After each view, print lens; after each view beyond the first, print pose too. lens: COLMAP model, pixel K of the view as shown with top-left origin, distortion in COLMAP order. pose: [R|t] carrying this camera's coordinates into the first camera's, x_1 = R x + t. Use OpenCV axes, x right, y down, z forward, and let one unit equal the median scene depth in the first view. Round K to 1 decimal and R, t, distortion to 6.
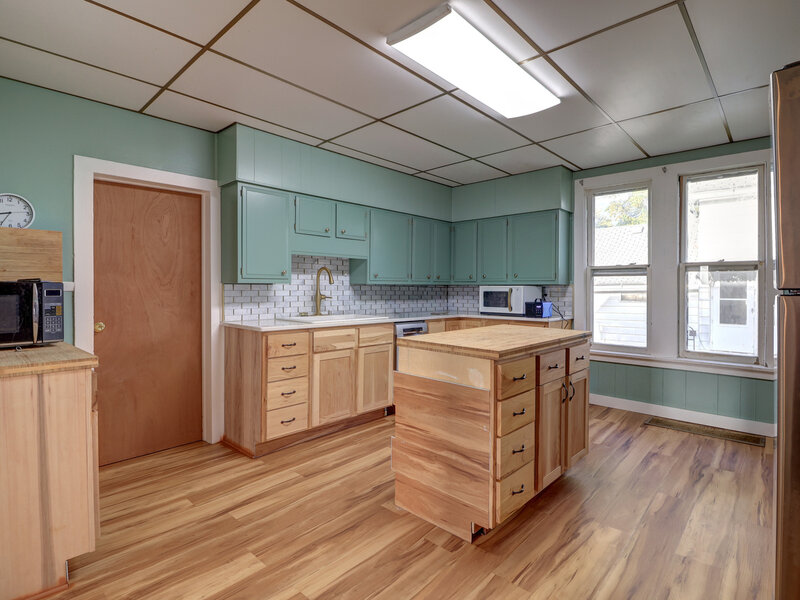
lens RADIAL K [[414.1, 0, 399.0], [0, 414.1, 294.6], [0, 0, 1]] dist [-0.014002, -0.004104]
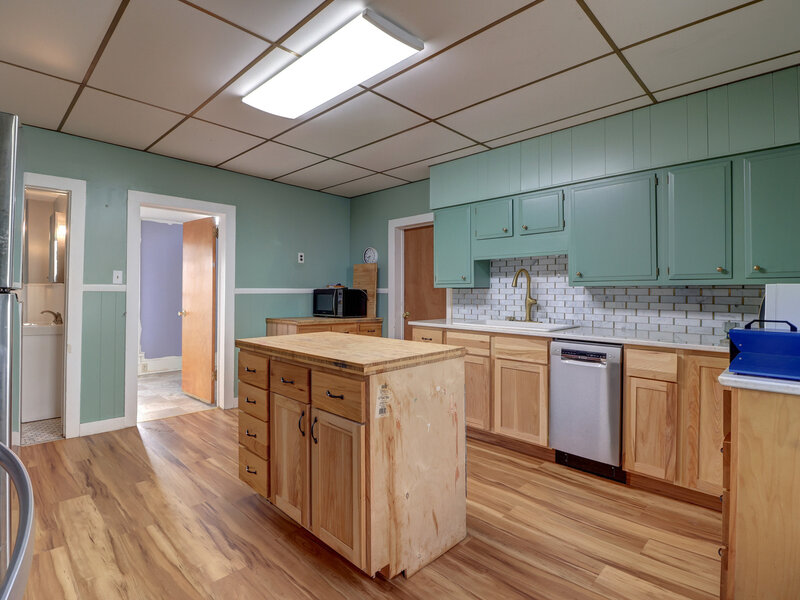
lens RADIAL K [[414.1, 0, 398.9], [0, 414.1, 294.1], [0, 0, 1]] dist [-0.014002, -0.004104]
pose [[-0.023680, 0.001082, -0.999719, 0.797686], [-0.018177, 0.999834, 0.001513, -0.007197], [0.999554, 0.018208, -0.023657, 0.809048]]
